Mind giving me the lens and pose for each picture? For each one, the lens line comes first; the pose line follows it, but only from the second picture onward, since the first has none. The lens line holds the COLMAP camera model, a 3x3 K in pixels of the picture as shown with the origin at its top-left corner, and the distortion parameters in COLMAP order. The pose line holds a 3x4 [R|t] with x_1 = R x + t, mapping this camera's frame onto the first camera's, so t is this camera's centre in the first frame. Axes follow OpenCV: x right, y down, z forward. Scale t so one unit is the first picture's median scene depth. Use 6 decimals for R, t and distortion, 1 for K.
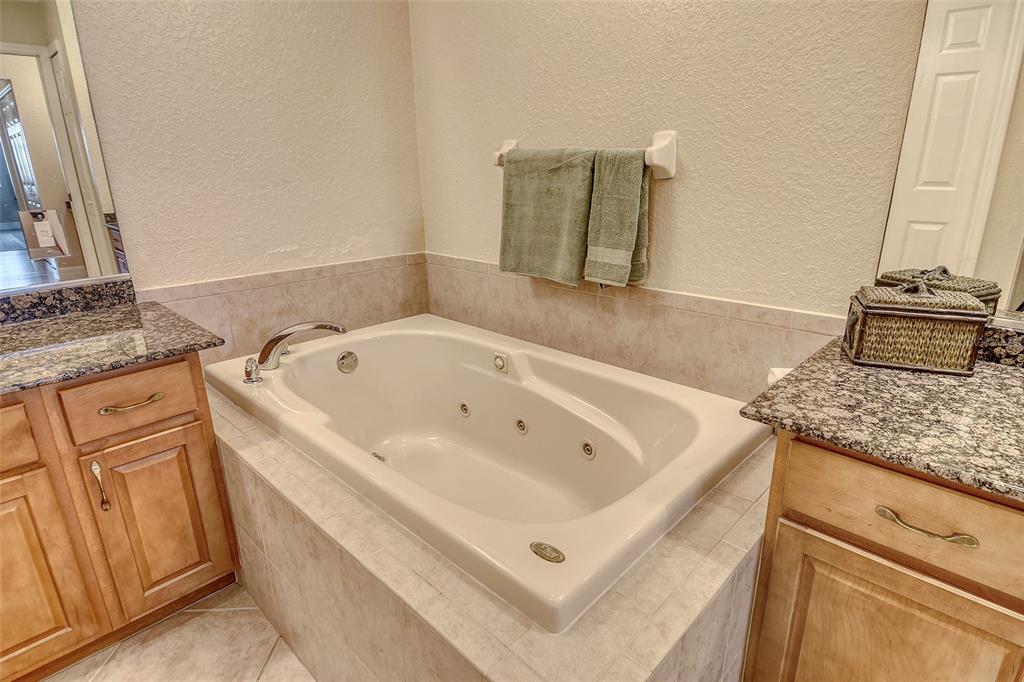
lens RADIAL K [[551.6, 0, 513.6], [0, 551.6, 340.4], [0, 0, 1]] dist [-0.001929, -0.006851]
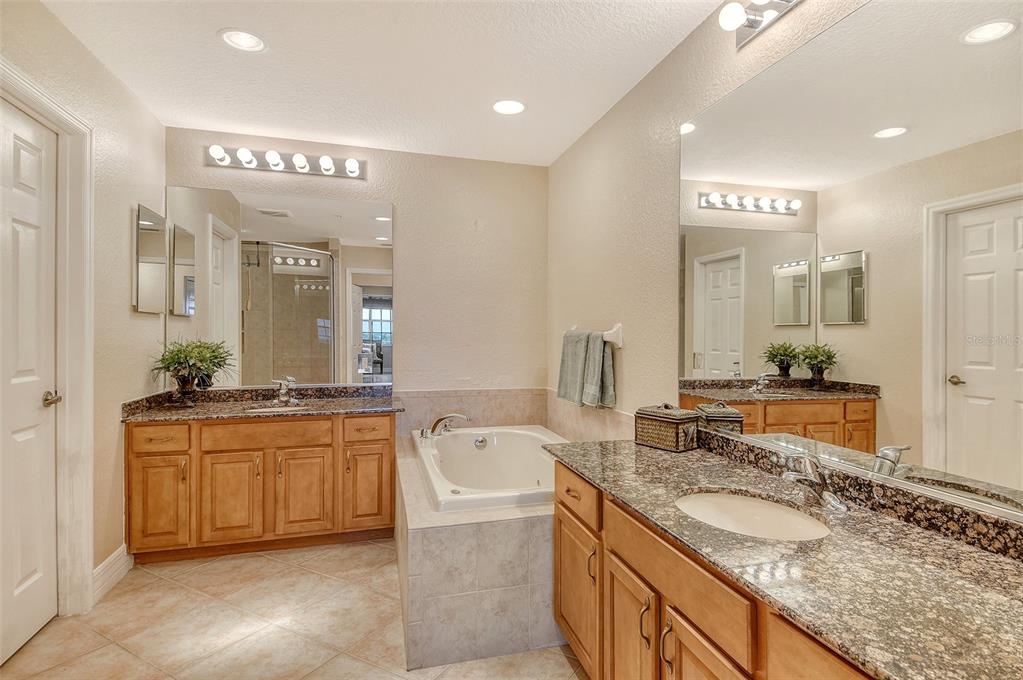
lens RADIAL K [[551.1, 0, 517.2], [0, 551.1, 337.7], [0, 0, 1]] dist [-0.001929, -0.006851]
pose [[0.863514, 0.025015, -0.503704, 0.853849], [-0.173425, 0.952588, -0.249999, 0.175994], [0.473569, 0.303233, 0.826911, -0.634826]]
